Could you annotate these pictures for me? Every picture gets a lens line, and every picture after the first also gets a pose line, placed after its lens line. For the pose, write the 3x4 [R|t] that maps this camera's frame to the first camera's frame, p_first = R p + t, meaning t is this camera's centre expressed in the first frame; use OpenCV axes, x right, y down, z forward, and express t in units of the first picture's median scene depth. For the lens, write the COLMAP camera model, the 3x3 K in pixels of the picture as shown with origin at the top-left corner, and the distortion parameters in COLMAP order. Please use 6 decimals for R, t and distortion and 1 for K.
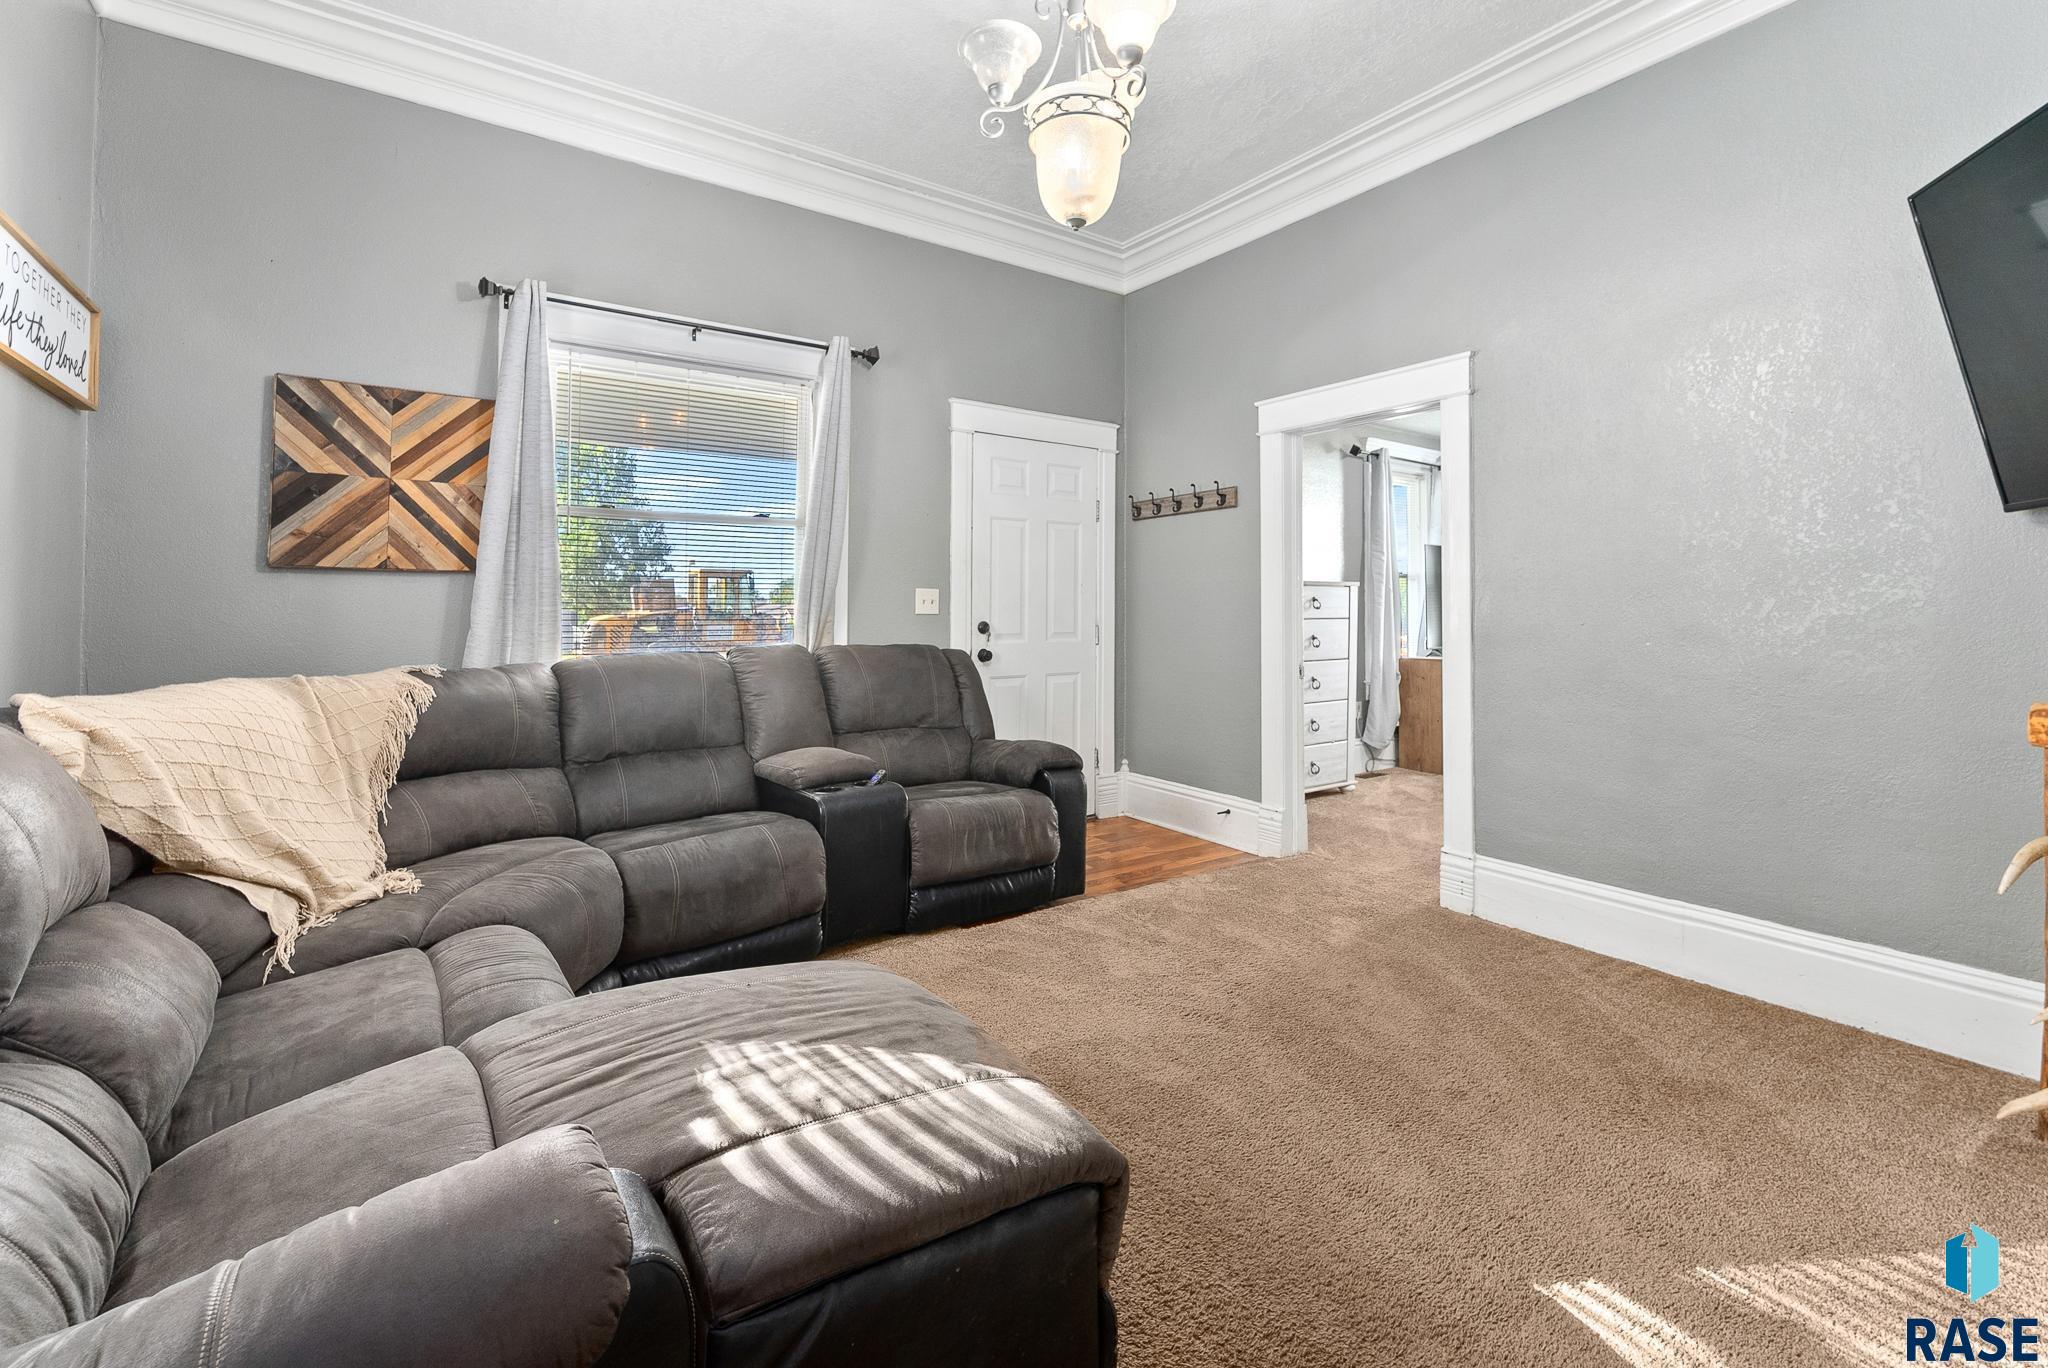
lens RADIAL K [[857.9, 0, 1121.3], [0, 857.9, 557.9], [0, 0, 1]] dist [-0.002592, 0.001443]
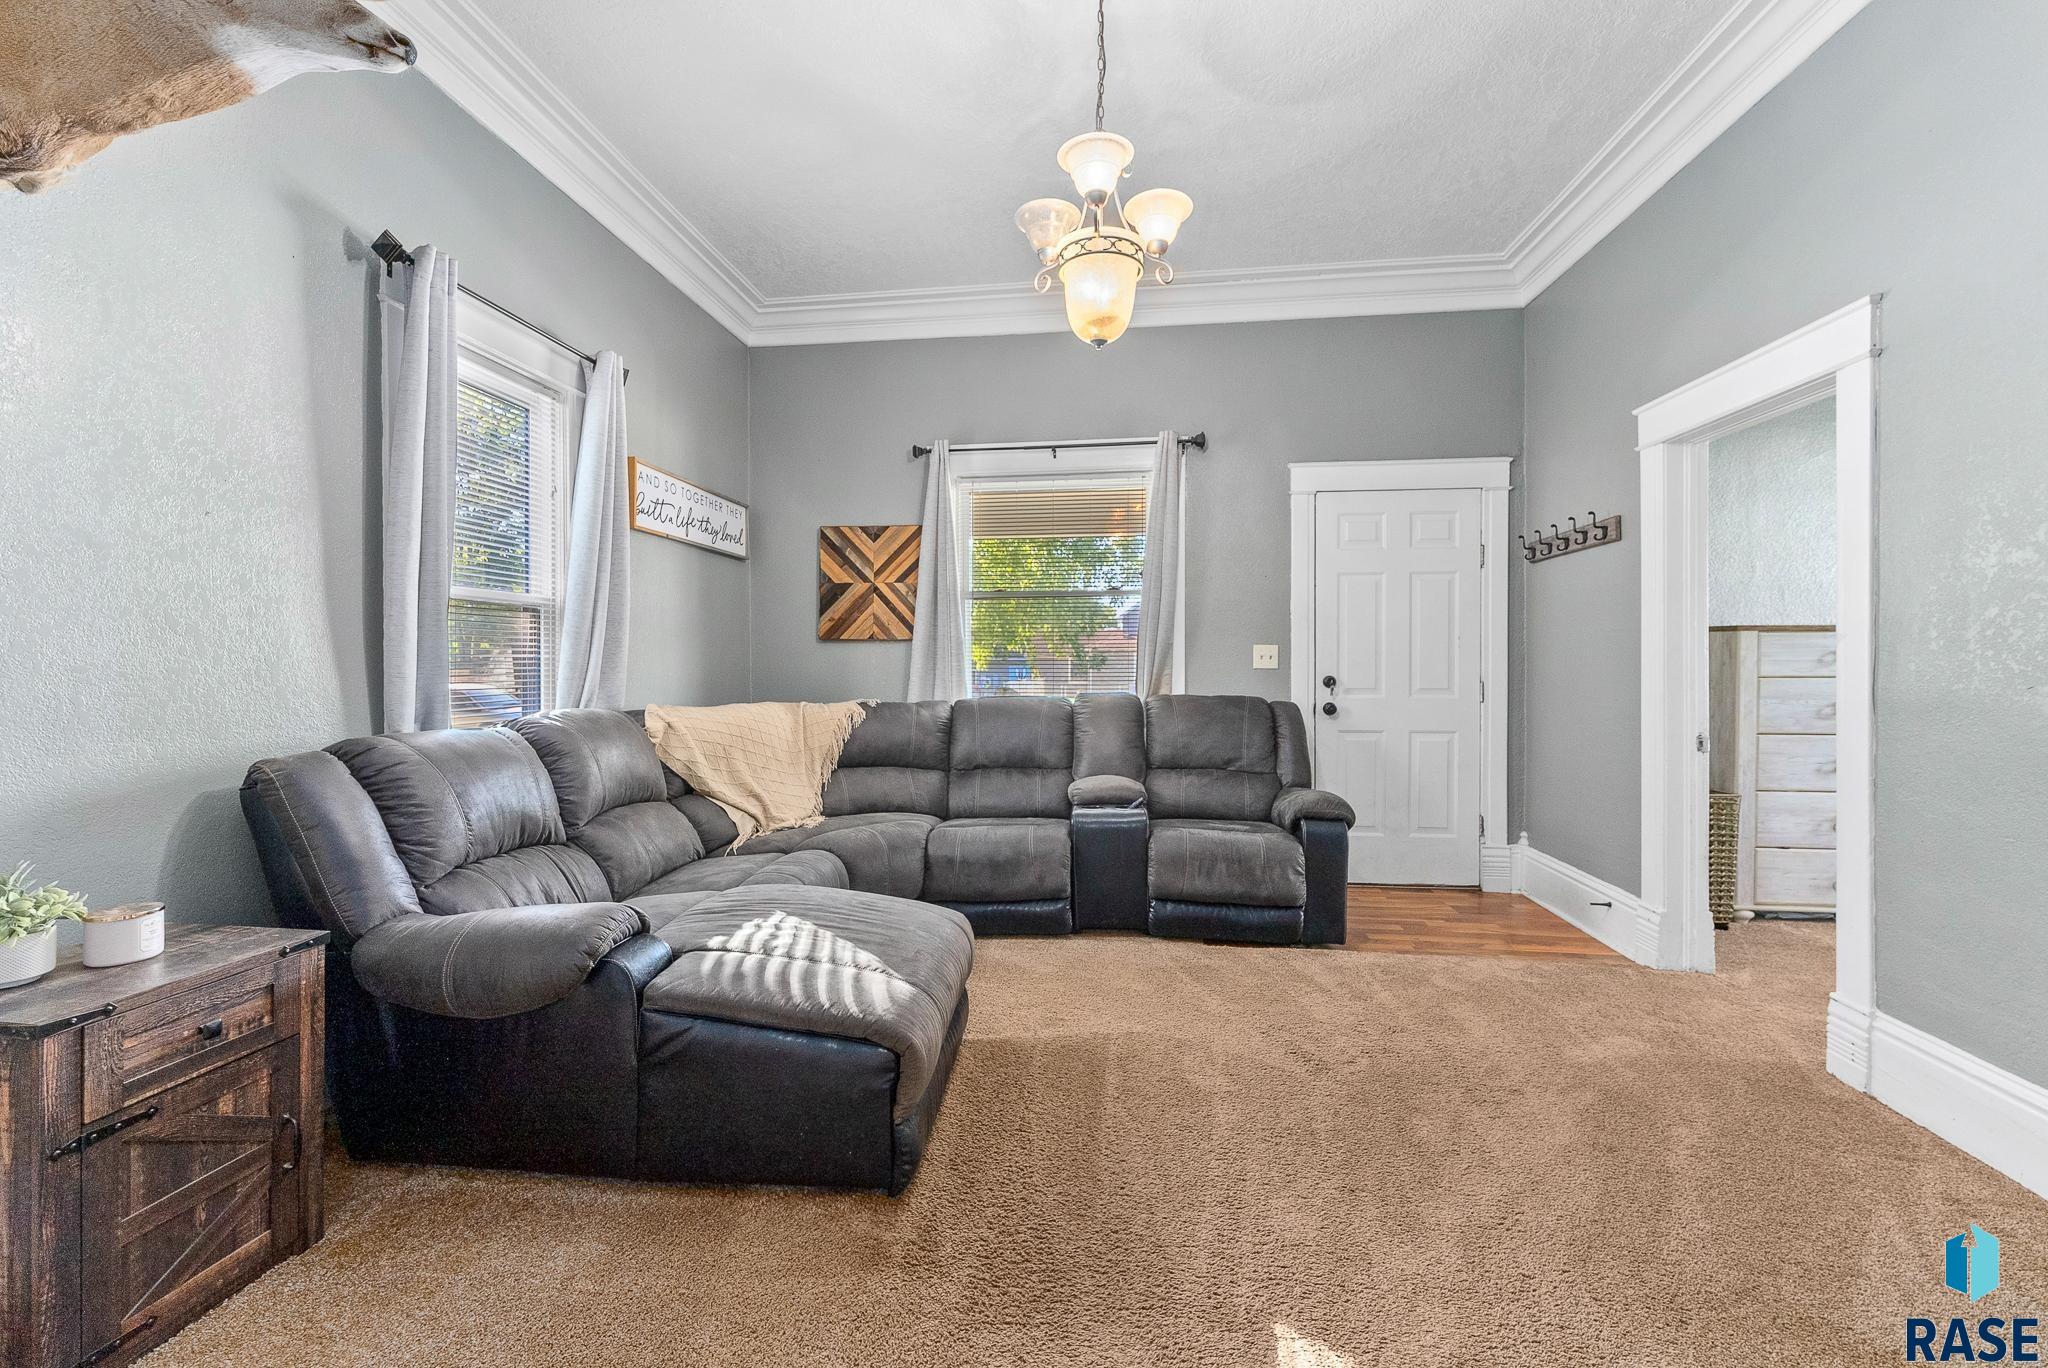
lens RADIAL K [[857.9, 0, 1067.2], [0, 857.9, 627.8], [0, 0, 1]] dist [-0.002592, 0.001443]
pose [[0.743579, -0.028986, -0.668020, 0.458508], [0.040587, 0.999174, 0.001823, 0.003069], [0.667415, -0.028468, 0.744141, 0.044271]]
